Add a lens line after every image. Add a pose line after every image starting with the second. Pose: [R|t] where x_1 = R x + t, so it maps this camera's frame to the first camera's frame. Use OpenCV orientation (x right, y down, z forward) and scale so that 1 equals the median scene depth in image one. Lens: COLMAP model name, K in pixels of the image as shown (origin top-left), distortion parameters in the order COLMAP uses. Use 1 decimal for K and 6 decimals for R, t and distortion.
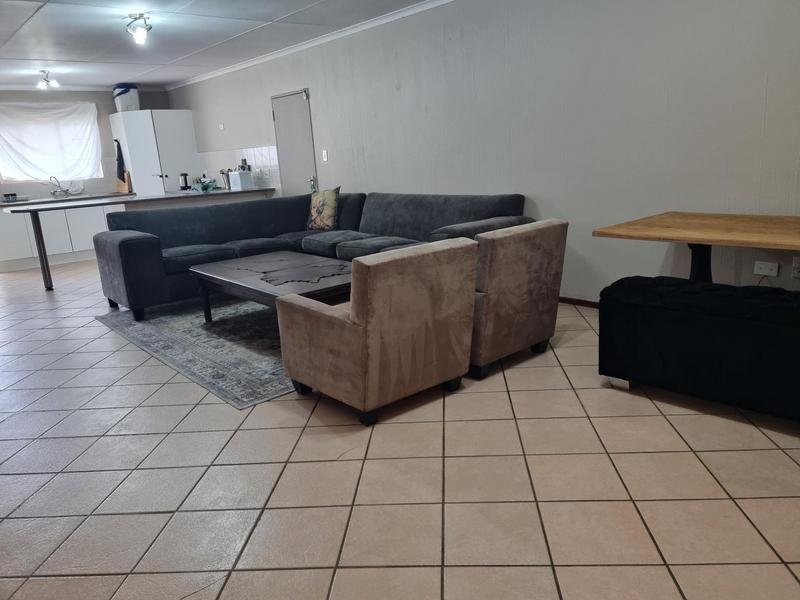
lens RADIAL K [[600.5, 0, 408.9], [0, 600.5, 298.4], [0, 0, 1]] dist [0.065075, -0.045288]
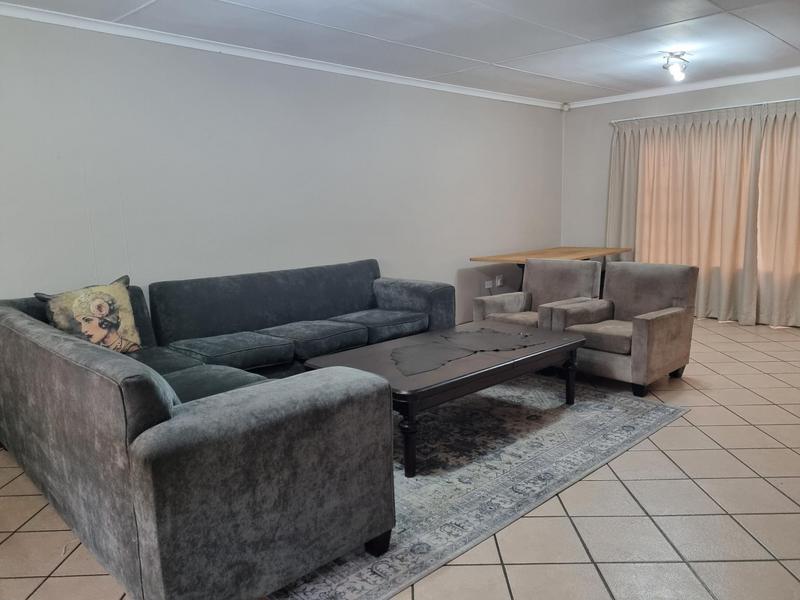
lens RADIAL K [[600.5, 0, 407.5], [0, 600.5, 295.7], [0, 0, 1]] dist [0.065075, -0.045288]
pose [[-0.063669, -0.083240, 0.994493, -0.838634], [0.268276, 0.958406, 0.097395, -0.177709], [-0.961236, 0.273000, -0.038690, 0.894794]]
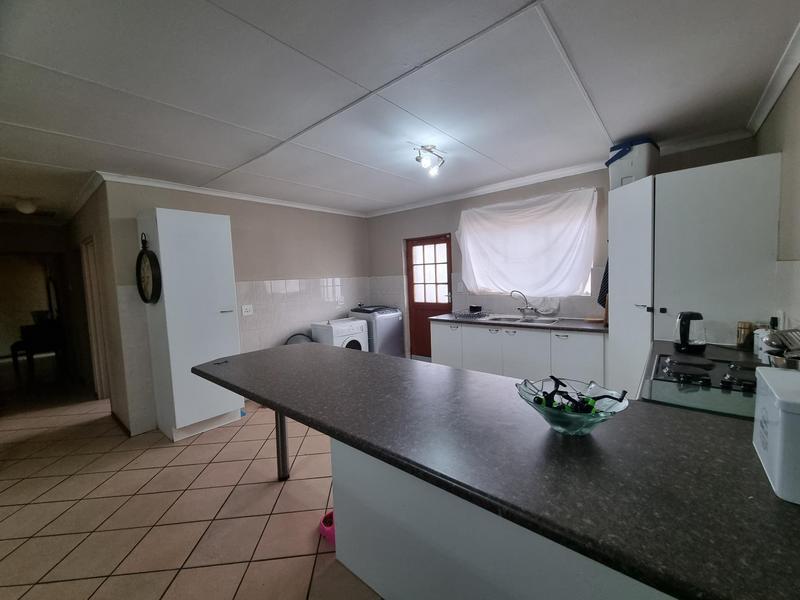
lens RADIAL K [[327.0, 0, 402.3], [0, 327.0, 299.7], [0, 0, 1]] dist [0.001477, -0.002101]
pose [[0.149993, 0.133643, -0.979613, -0.307881], [-0.204979, 0.973497, 0.101423, -0.328012], [0.967205, 0.185587, 0.173412, 1.283225]]
